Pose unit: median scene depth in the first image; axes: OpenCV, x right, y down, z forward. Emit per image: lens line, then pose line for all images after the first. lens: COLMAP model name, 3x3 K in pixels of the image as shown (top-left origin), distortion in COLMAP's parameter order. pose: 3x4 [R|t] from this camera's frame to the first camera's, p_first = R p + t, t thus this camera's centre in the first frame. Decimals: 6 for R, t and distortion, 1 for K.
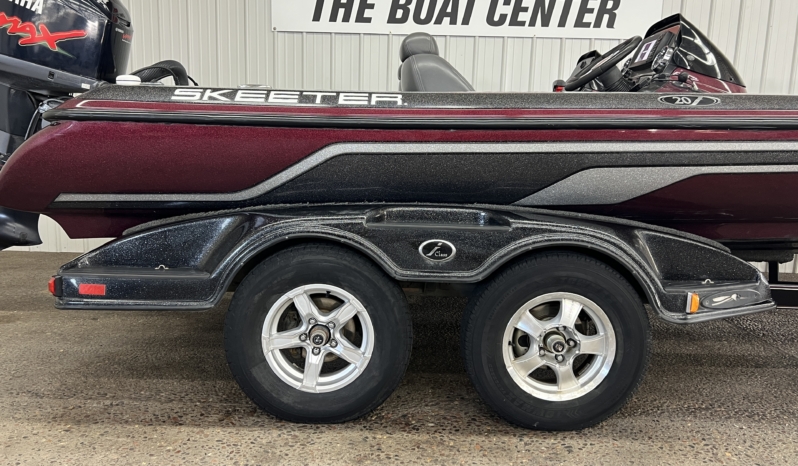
lens RADIAL K [[630.0, 0, 402.5], [0, 630.0, 232.7], [0, 0, 1]] dist [0.083857, -0.099740]
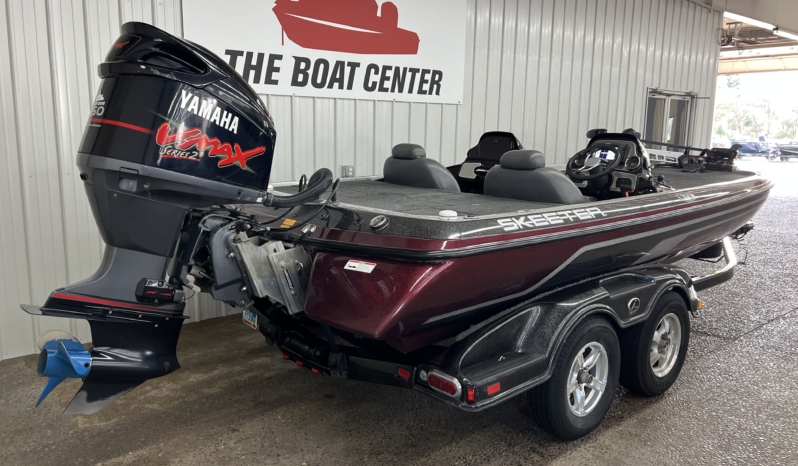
lens RADIAL K [[630.0, 0, 402.5], [0, 630.0, 232.7], [0, 0, 1]] dist [0.083857, -0.099740]
pose [[0.745753, -0.124524, 0.654481, -0.616308], [0.100784, 0.992158, 0.073932, -0.144439], [-0.658555, 0.010827, 0.752455, 0.073289]]
